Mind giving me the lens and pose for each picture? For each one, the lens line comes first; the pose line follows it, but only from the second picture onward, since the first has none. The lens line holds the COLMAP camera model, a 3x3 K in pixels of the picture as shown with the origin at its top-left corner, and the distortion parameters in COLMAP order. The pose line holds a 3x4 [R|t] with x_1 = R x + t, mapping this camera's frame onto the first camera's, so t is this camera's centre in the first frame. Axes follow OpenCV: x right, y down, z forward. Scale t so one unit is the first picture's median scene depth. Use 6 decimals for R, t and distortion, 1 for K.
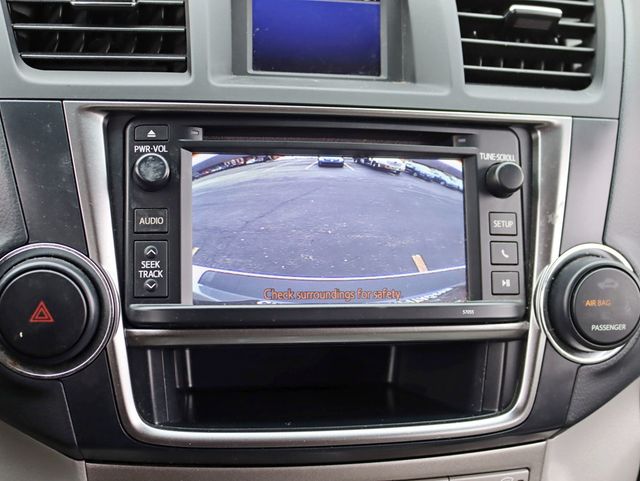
lens RADIAL K [[850.5, 0, 320.0], [0, 850.5, 240.5], [0, 0, 1]] dist [-0.022577, -0.019603]
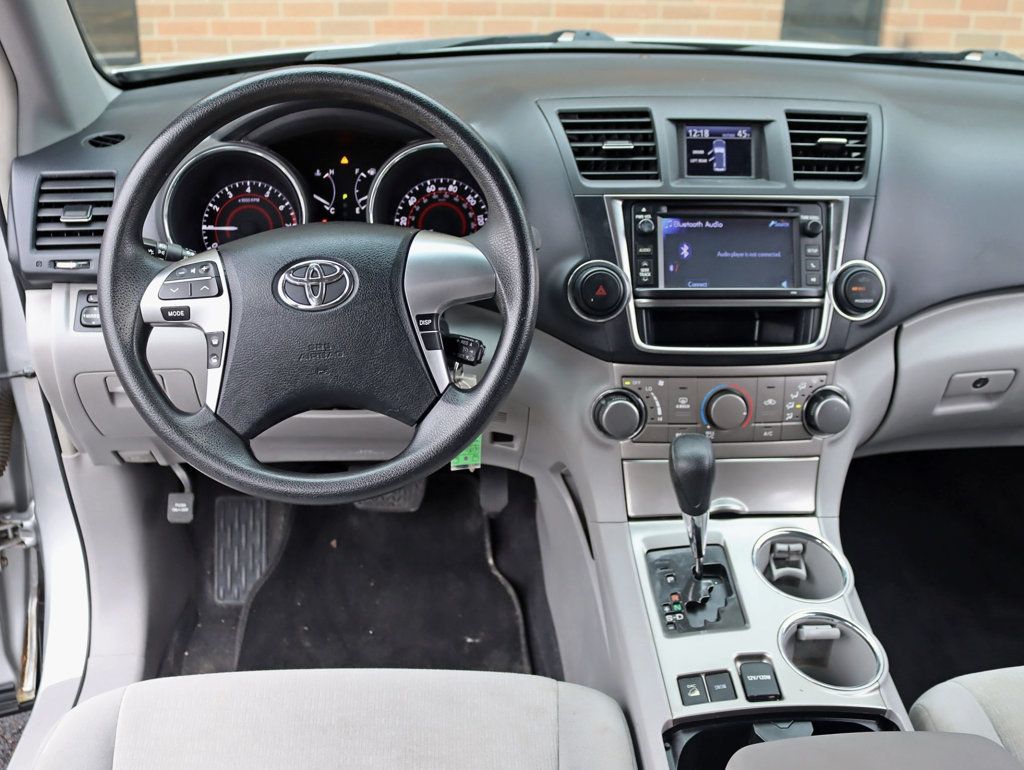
lens RADIAL K [[1119.3, 0, 512.0], [0, 1119.3, 385.0], [0, 0, 1]] dist [-0.089751, 0.003357]
pose [[0.991122, 0.001070, -0.132950, -0.144741], [0.008060, 0.997645, 0.068109, 0.115547], [0.132710, -0.068576, 0.988780, -1.764069]]
